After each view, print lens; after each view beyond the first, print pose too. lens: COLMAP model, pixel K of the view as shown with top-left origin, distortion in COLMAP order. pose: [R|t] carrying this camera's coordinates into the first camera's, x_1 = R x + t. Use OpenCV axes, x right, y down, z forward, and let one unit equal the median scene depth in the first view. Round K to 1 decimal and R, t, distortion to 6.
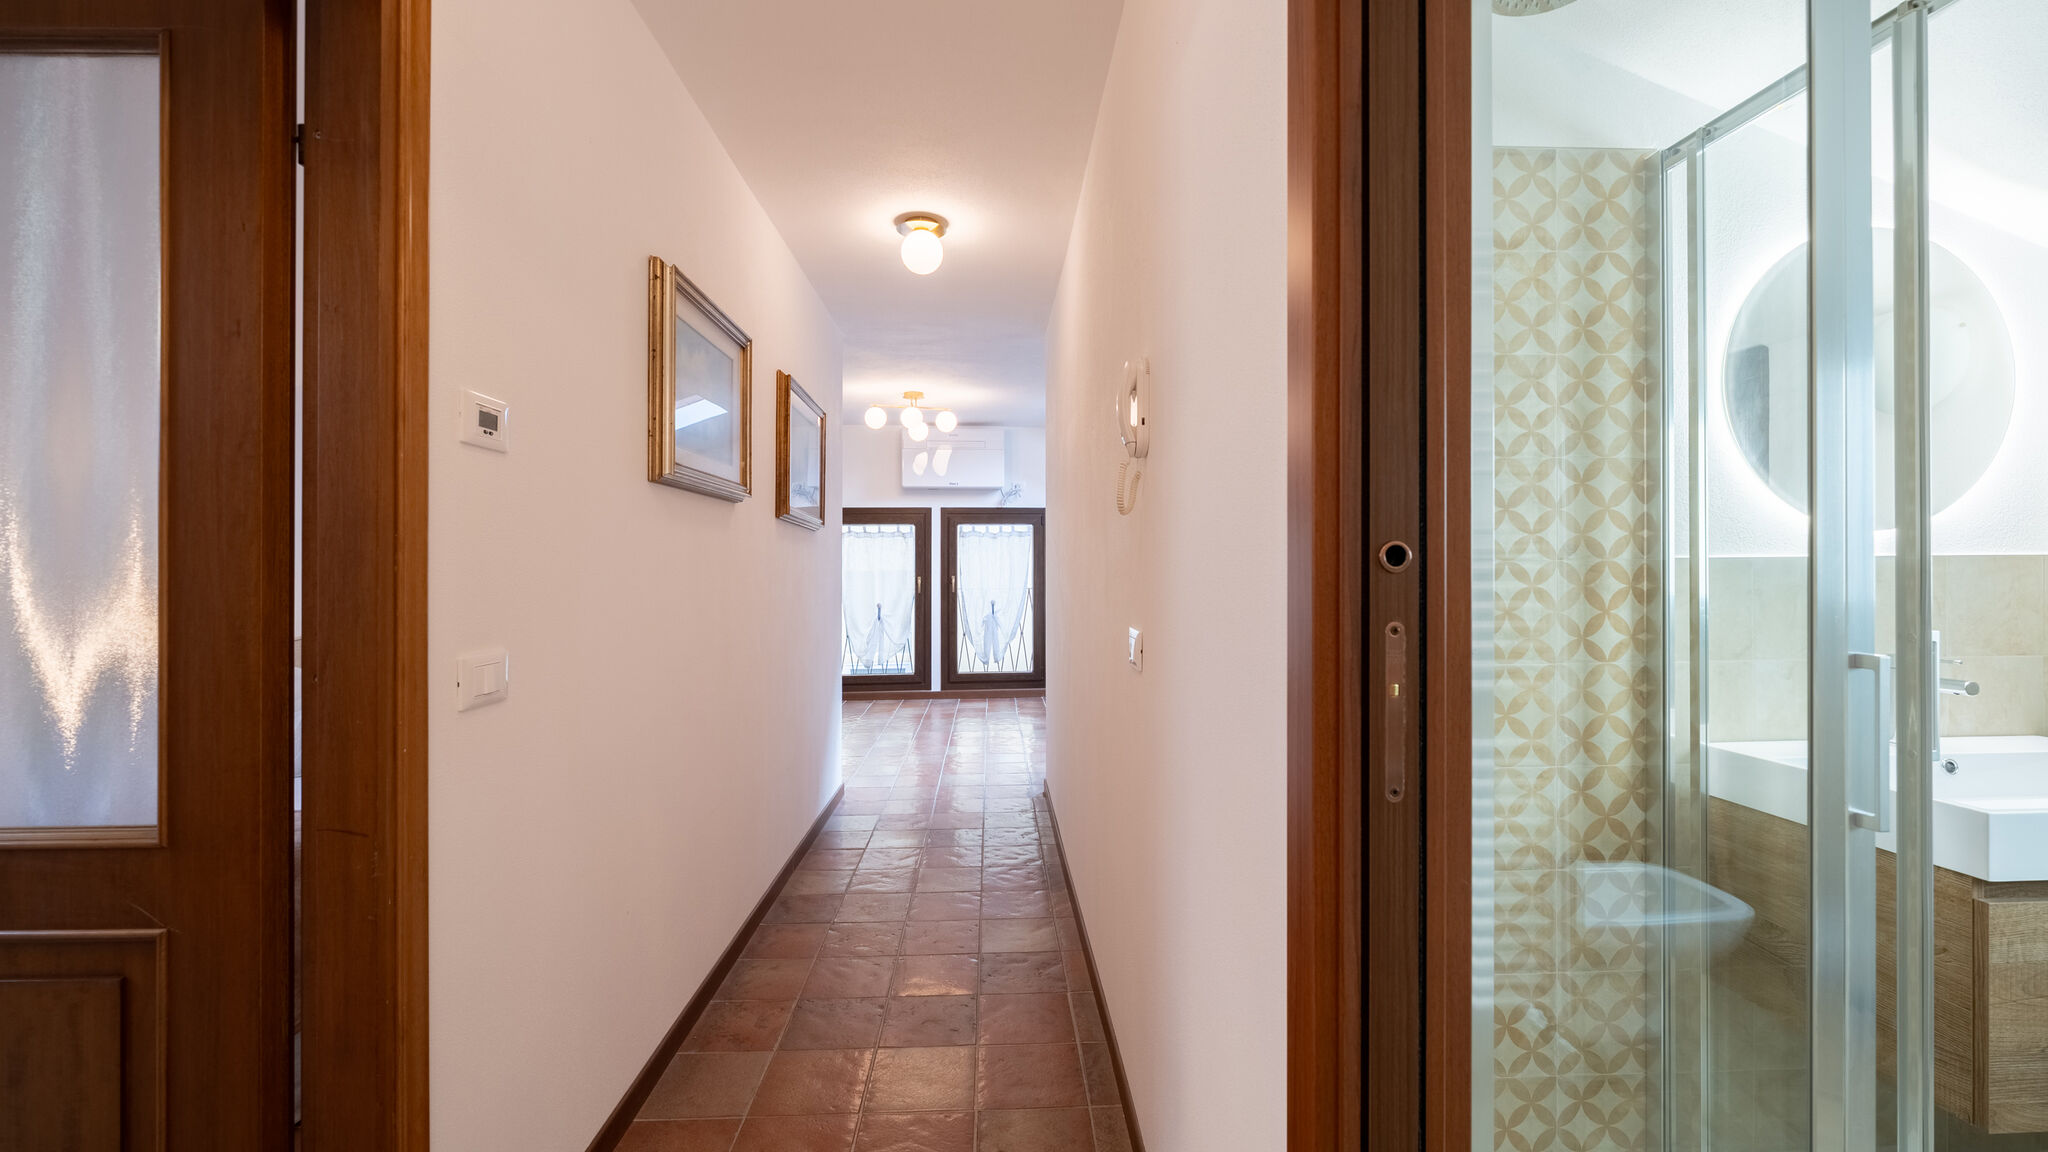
lens RADIAL K [[823.5, 0, 991.2], [0, 823.5, 566.0], [0, 0, 1]] dist [0.005808, -0.002882]
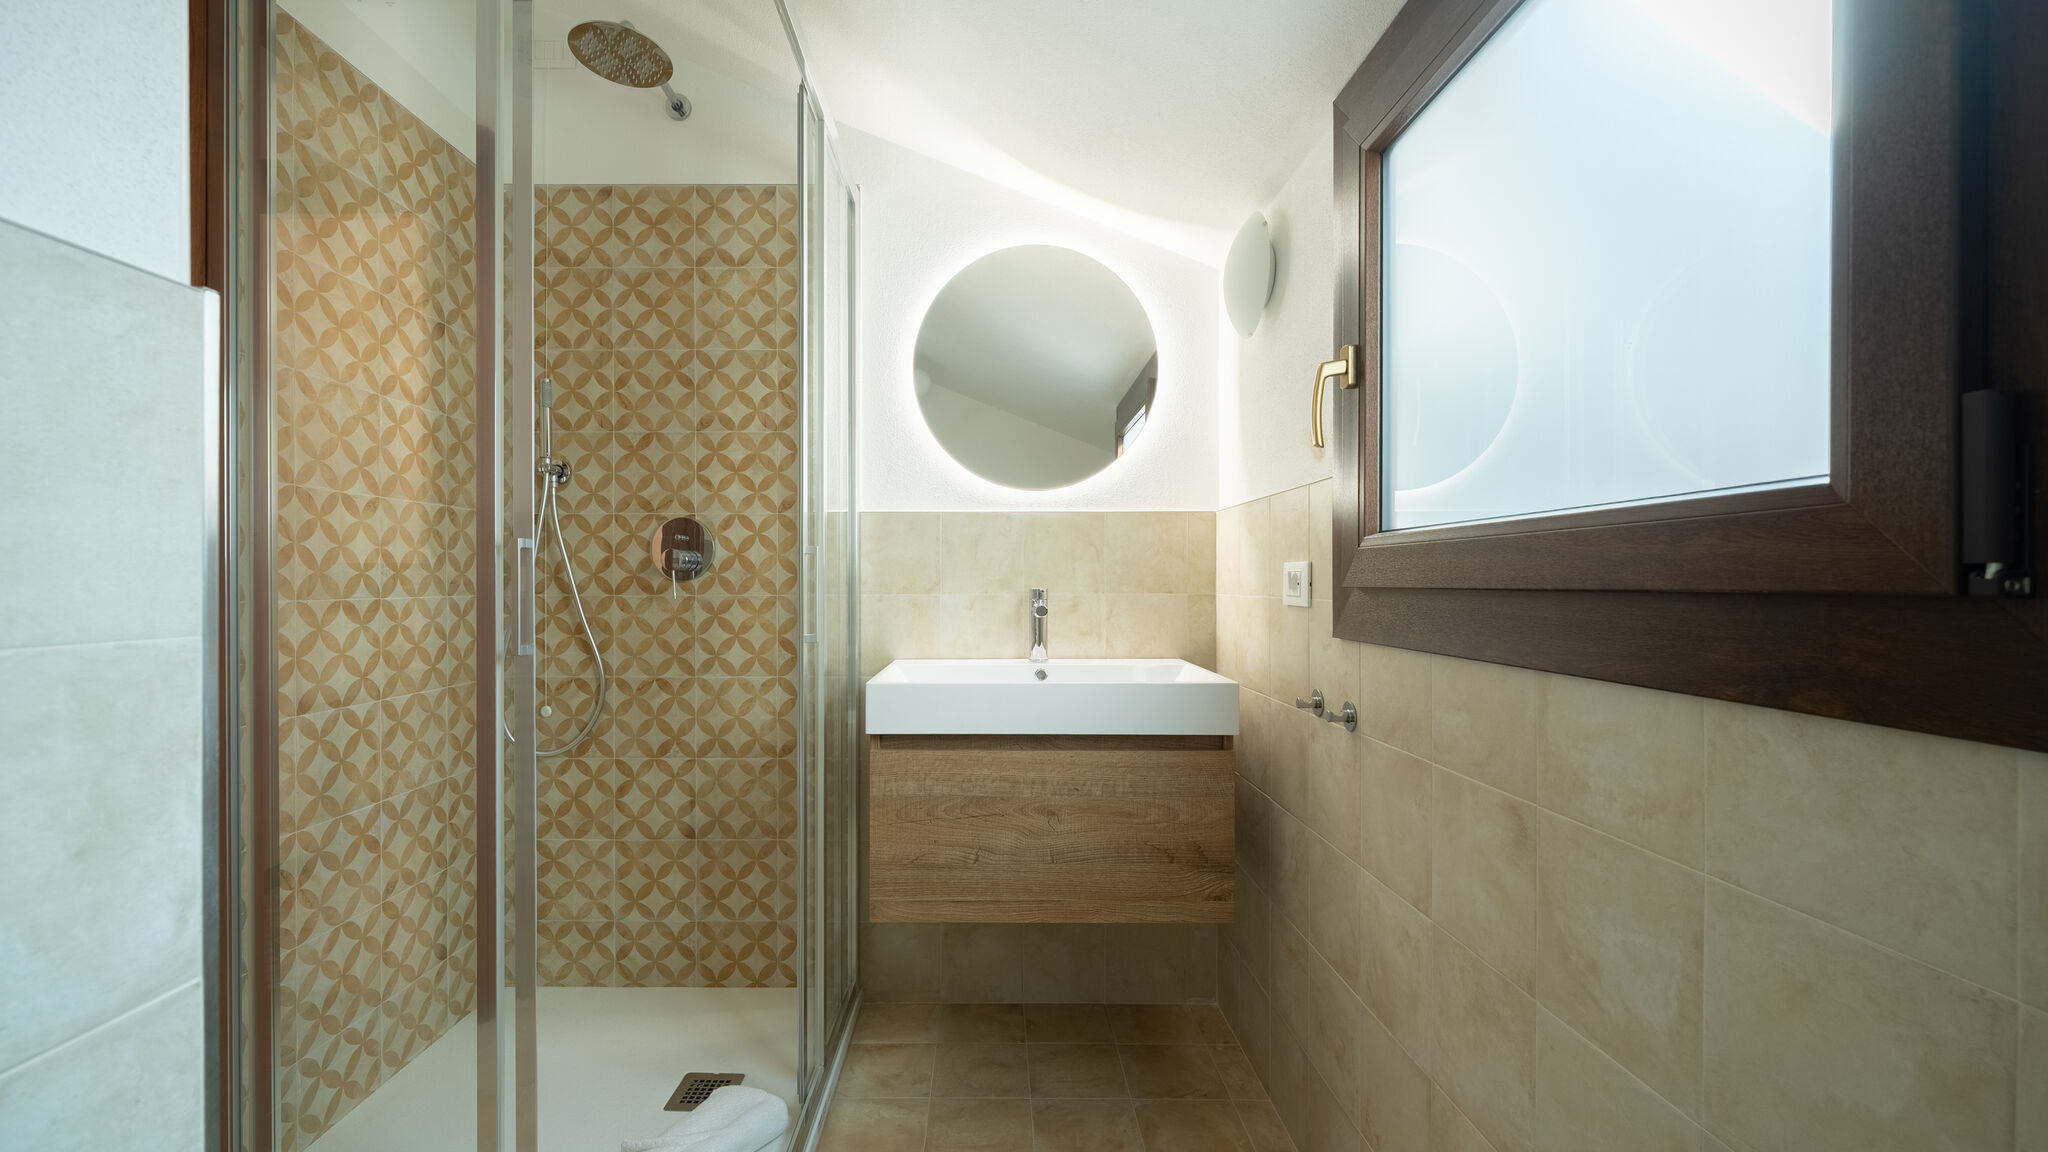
lens RADIAL K [[823.5, 0, 969.3], [0, 823.5, 582.3], [0, 0, 1]] dist [0.005808, -0.002882]
pose [[0.998616, 0.009216, -0.051775, 1.049920], [-0.009036, 0.999952, 0.003712, 0.092971], [0.051807, -0.003239, 0.998652, -0.244342]]
